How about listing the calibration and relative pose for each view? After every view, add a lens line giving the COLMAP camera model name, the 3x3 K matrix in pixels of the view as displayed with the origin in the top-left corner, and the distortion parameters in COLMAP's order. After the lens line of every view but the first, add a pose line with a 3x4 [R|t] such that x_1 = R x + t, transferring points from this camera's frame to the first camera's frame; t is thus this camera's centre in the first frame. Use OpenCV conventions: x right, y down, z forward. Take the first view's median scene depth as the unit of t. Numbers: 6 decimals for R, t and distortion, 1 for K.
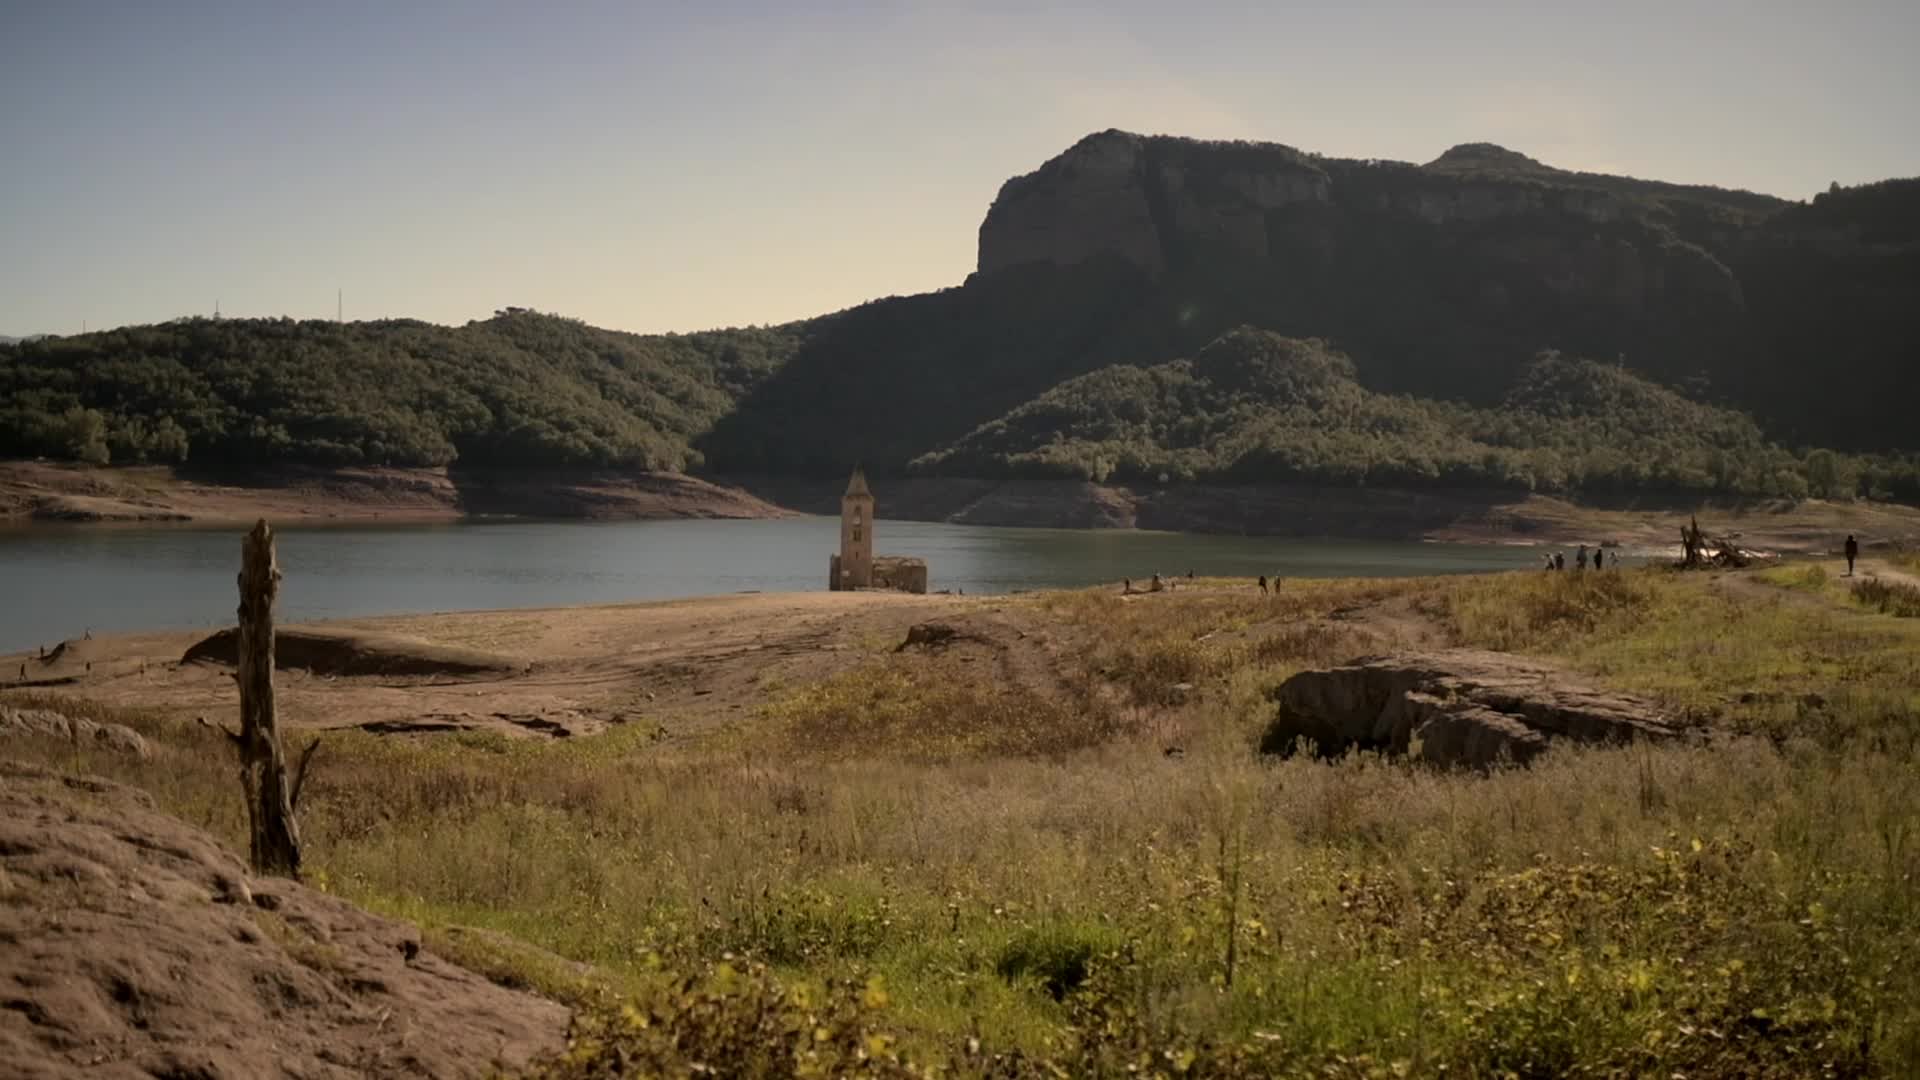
lens RADIAL K [[1896.9, 0, 964.6], [0, 1896.9, 529.8], [0, 0, 1]] dist [-0.015700, 0.000000]
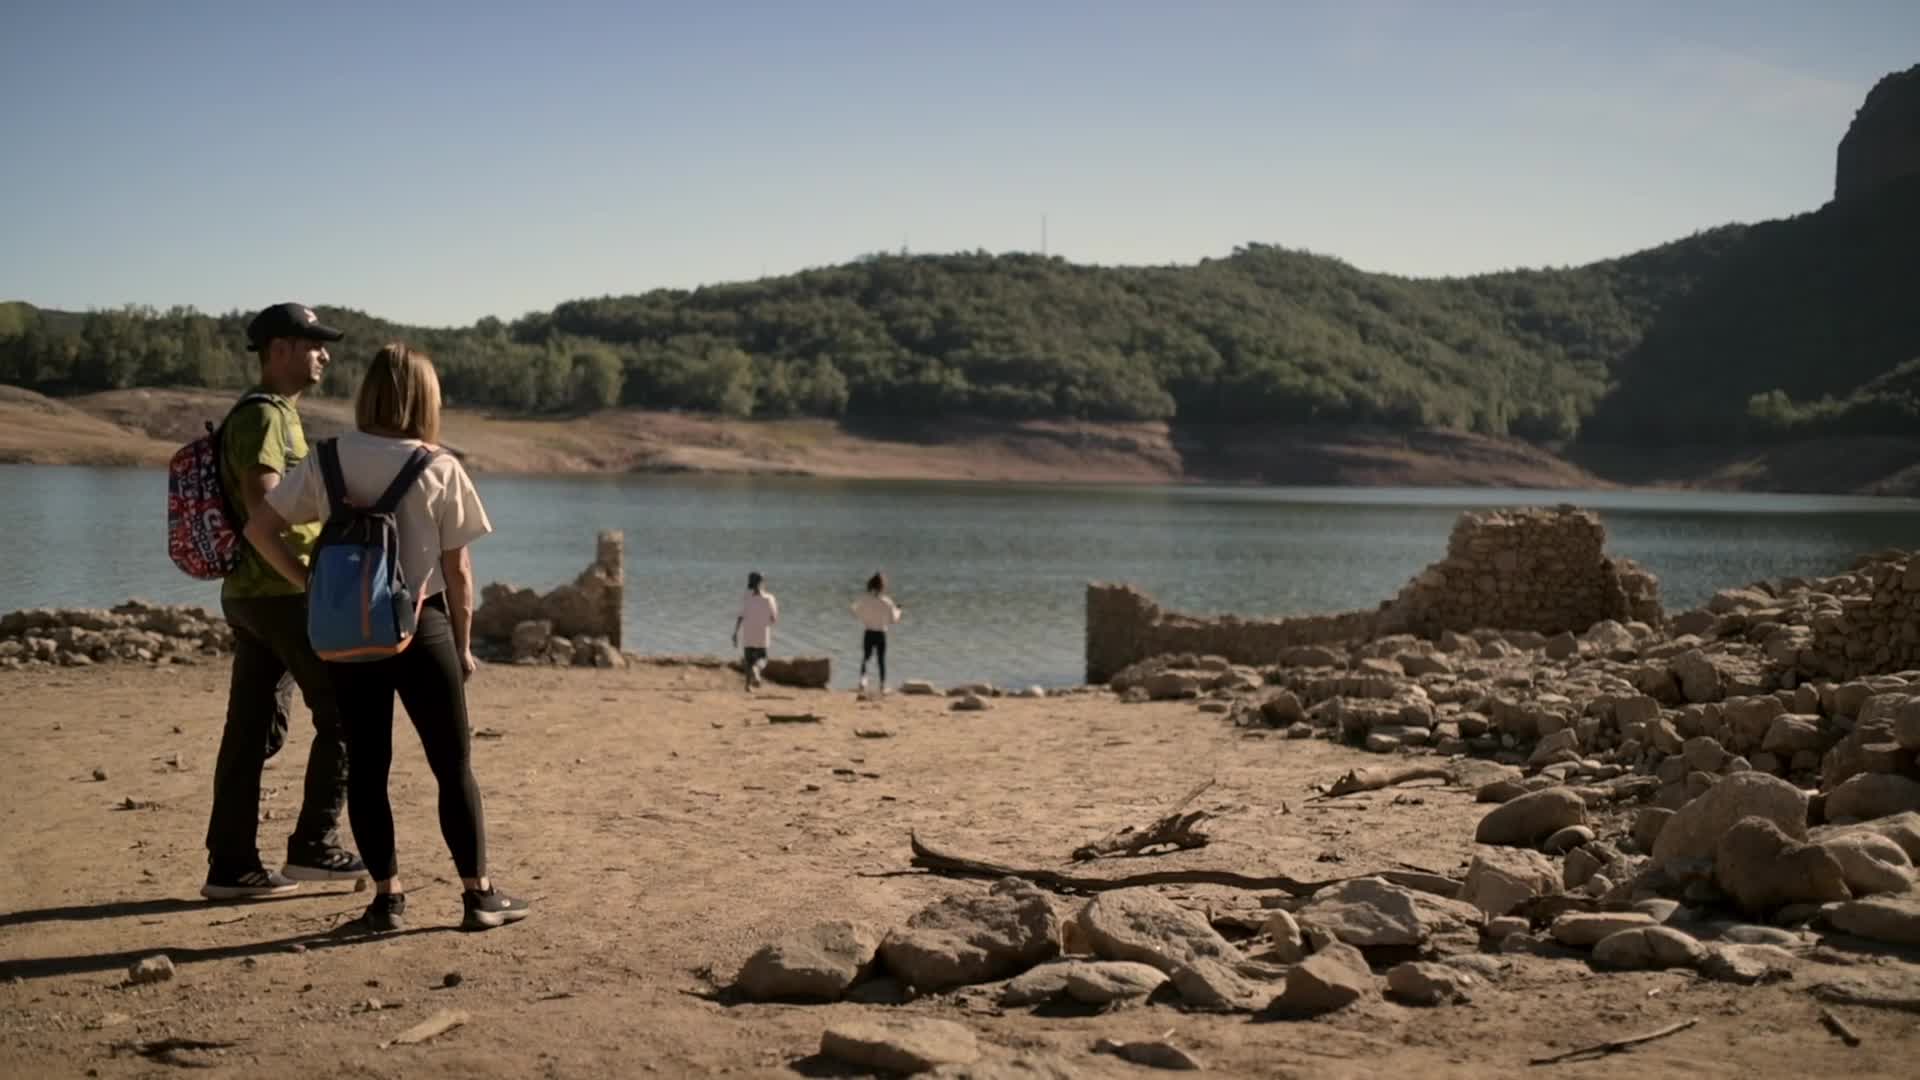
lens RADIAL K [[1896.9, 0, 959.9], [0, 1896.9, 526.5], [0, 0, 1]] dist [-0.015700, 0.000000]
pose [[0.922146, 0.009007, -0.386737, -0.046464], [-0.010272, 0.999947, -0.001204, 0.011014], [0.386705, 0.005083, 0.922189, 0.241278]]
